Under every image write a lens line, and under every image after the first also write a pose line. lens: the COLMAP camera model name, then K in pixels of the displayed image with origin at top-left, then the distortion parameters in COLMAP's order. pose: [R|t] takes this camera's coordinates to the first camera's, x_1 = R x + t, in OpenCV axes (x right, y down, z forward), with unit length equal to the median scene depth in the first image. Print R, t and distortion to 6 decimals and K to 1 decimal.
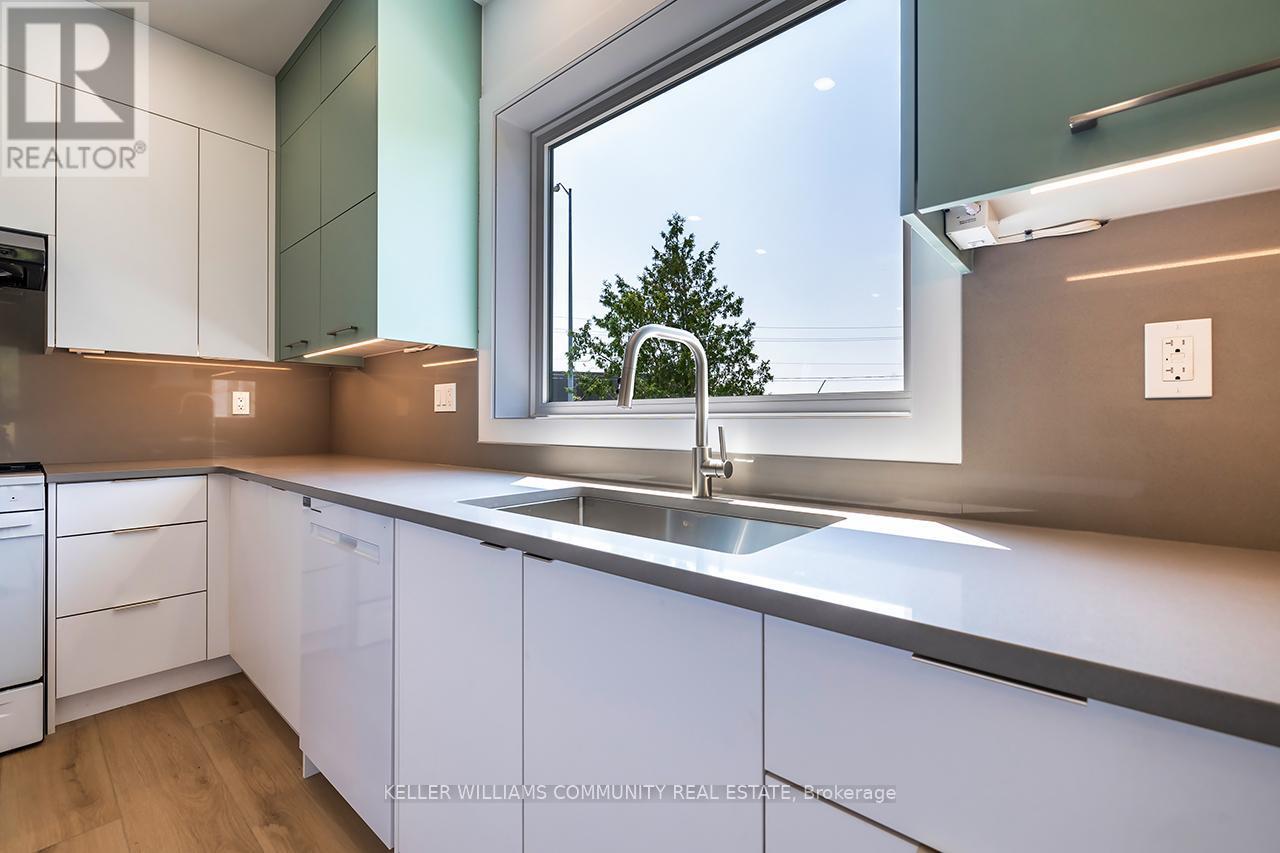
lens RADIAL K [[549.0, 0, 645.8], [0, 549.0, 418.1], [0, 0, 1]] dist [0.000620, -0.000009]
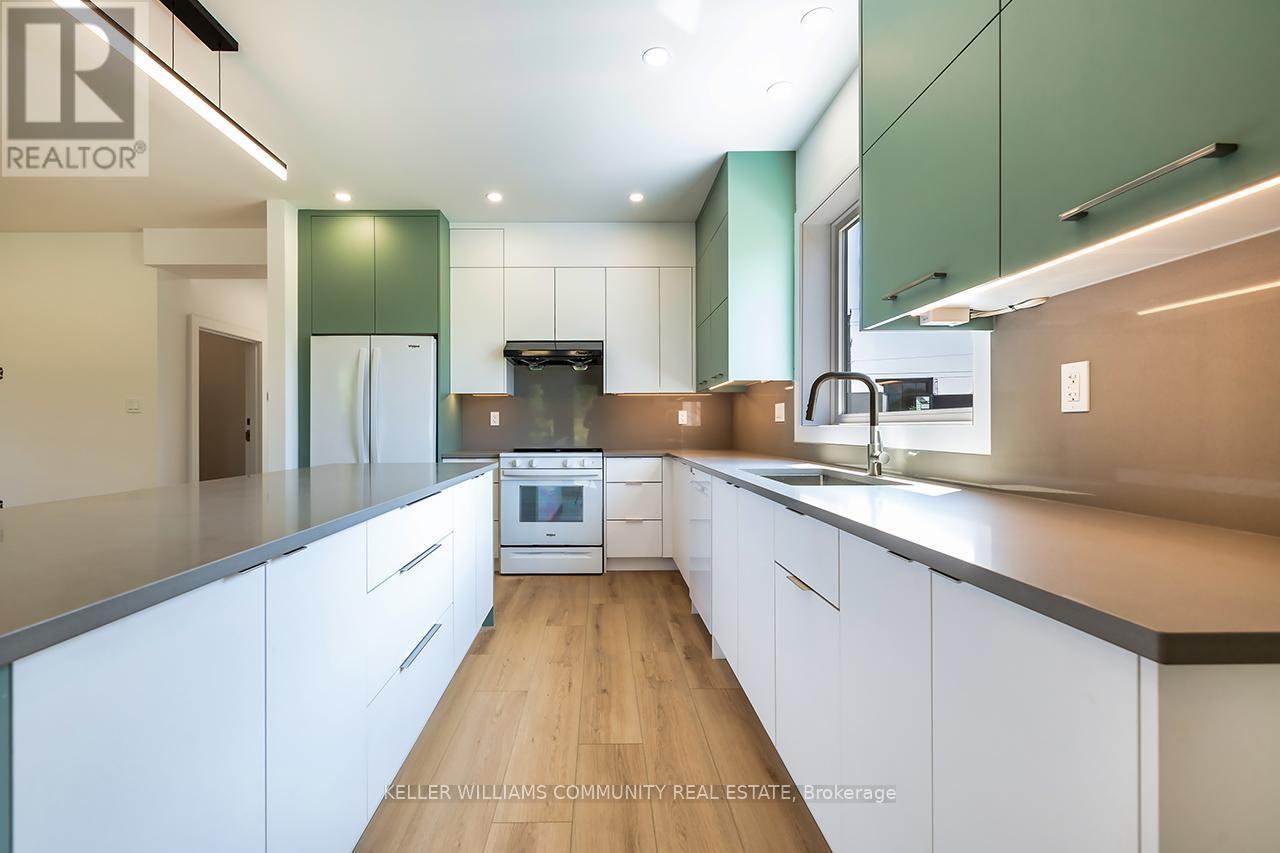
lens RADIAL K [[549.0, 0, 637.3], [0, 549.0, 423.3], [0, 0, 1]] dist [0.000620, -0.000009]
pose [[0.707902, -0.008197, -0.706263, 0.528836], [0.006029, 0.999966, -0.005563, -0.001910], [0.706285, -0.000320, 0.707927, -0.433227]]
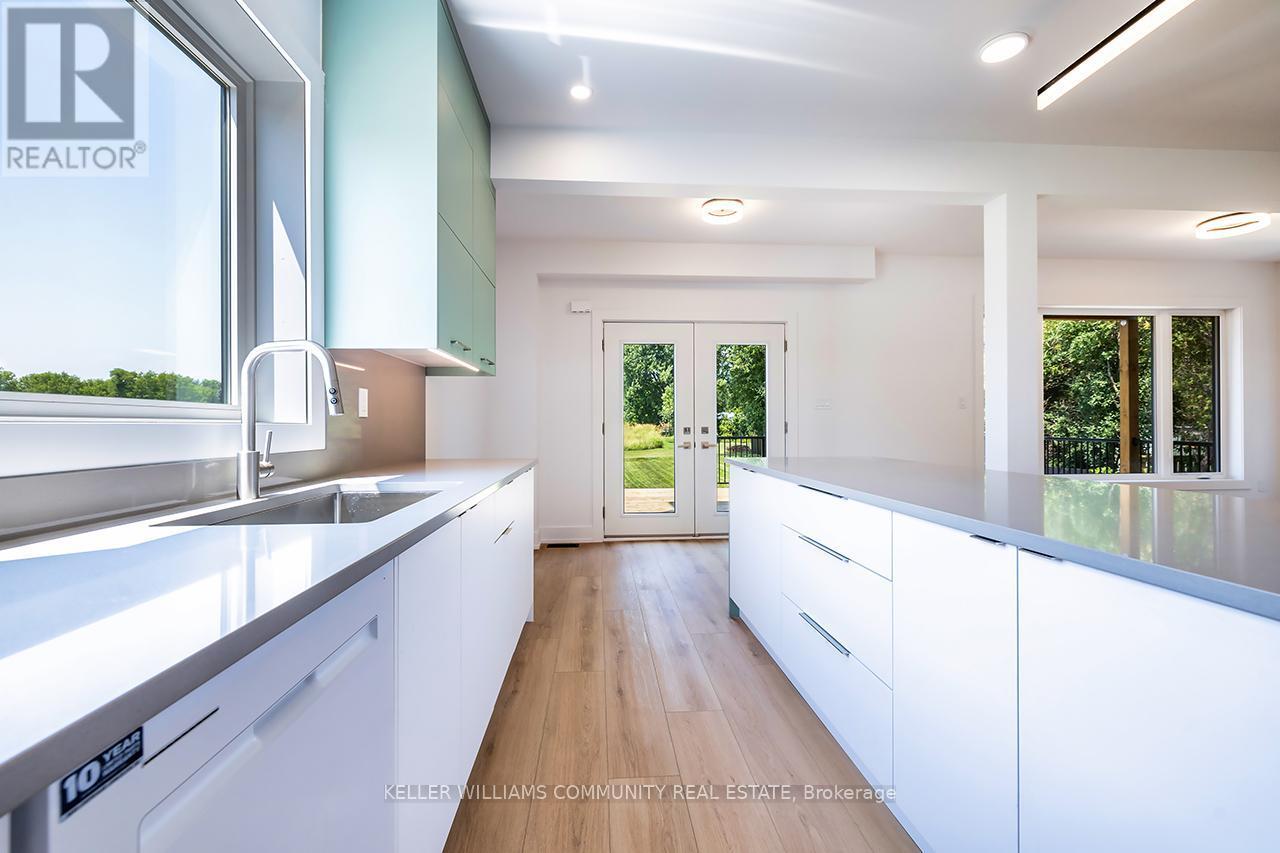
lens RADIAL K [[549.0, 0, 637.4], [0, 549.0, 428.9], [0, 0, 1]] dist [0.000620, -0.000009]
pose [[-0.711496, -0.009652, 0.702624, -2.160861], [-0.005146, 0.999950, 0.008525, 0.004417], [-0.702671, 0.002450, -0.711510, 2.168302]]
